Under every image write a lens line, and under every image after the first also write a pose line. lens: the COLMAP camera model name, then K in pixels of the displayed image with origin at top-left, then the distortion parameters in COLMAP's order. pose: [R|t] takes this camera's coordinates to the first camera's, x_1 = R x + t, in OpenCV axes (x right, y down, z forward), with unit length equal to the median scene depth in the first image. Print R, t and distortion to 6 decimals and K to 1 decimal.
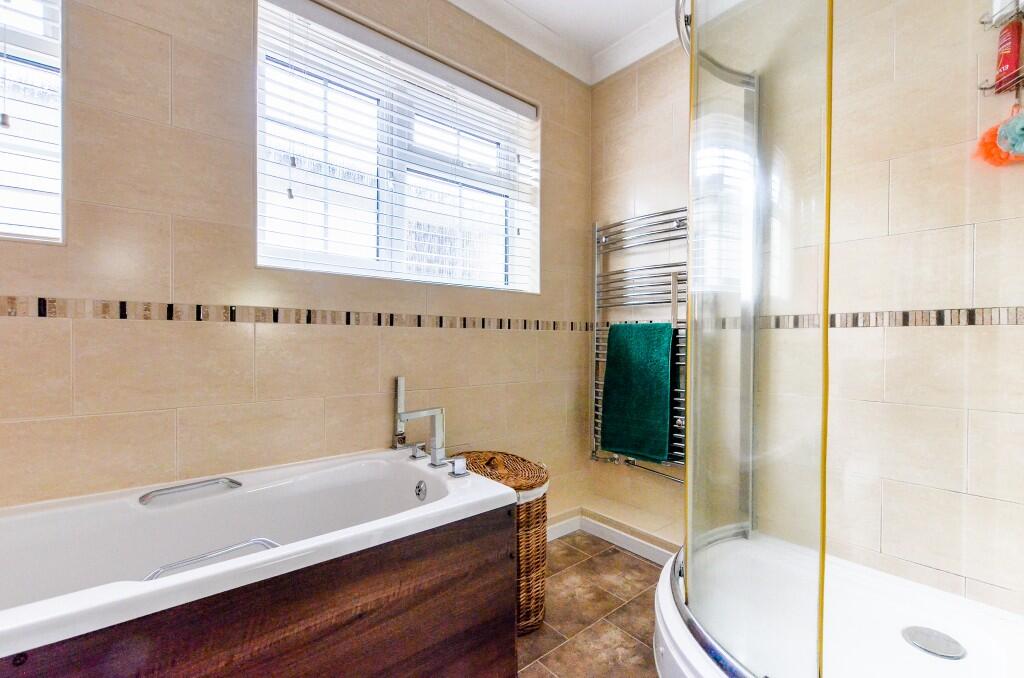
lens RADIAL K [[456.7, 0, 512.9], [0, 456.7, 338.5], [0, 0, 1]] dist [0.006973, -0.001290]
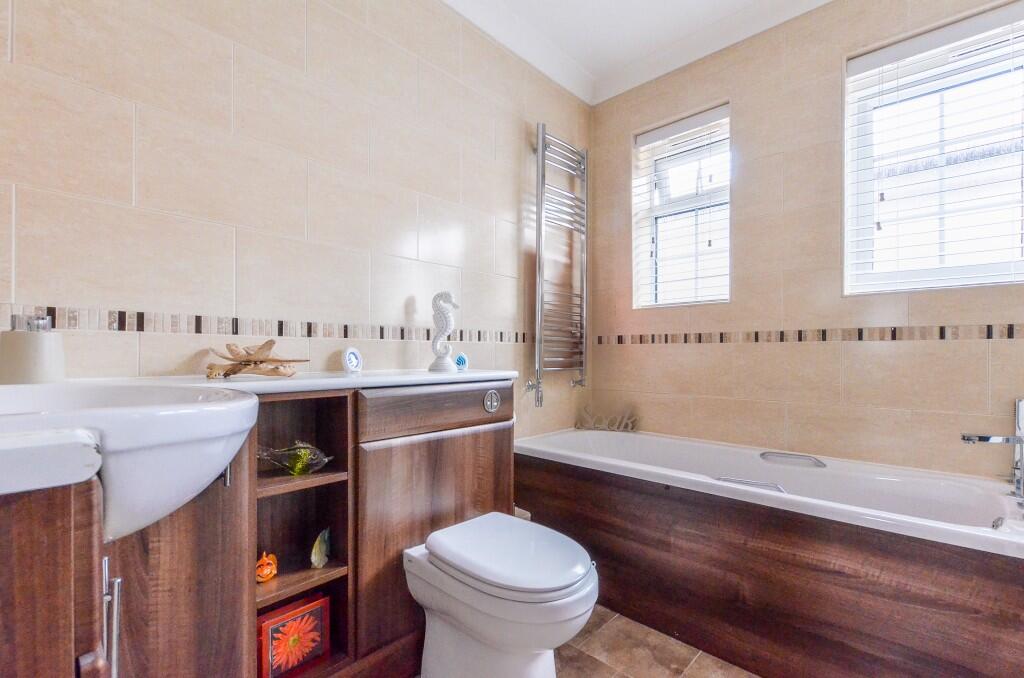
lens RADIAL K [[456.7, 0, 515.5], [0, 456.7, 348.3], [0, 0, 1]] dist [0.006973, -0.001290]
pose [[0.093535, -0.022702, -0.995357, 0.616571], [-0.007574, 0.999695, -0.023513, 0.021418], [0.995587, 0.009738, 0.093335, 0.000372]]
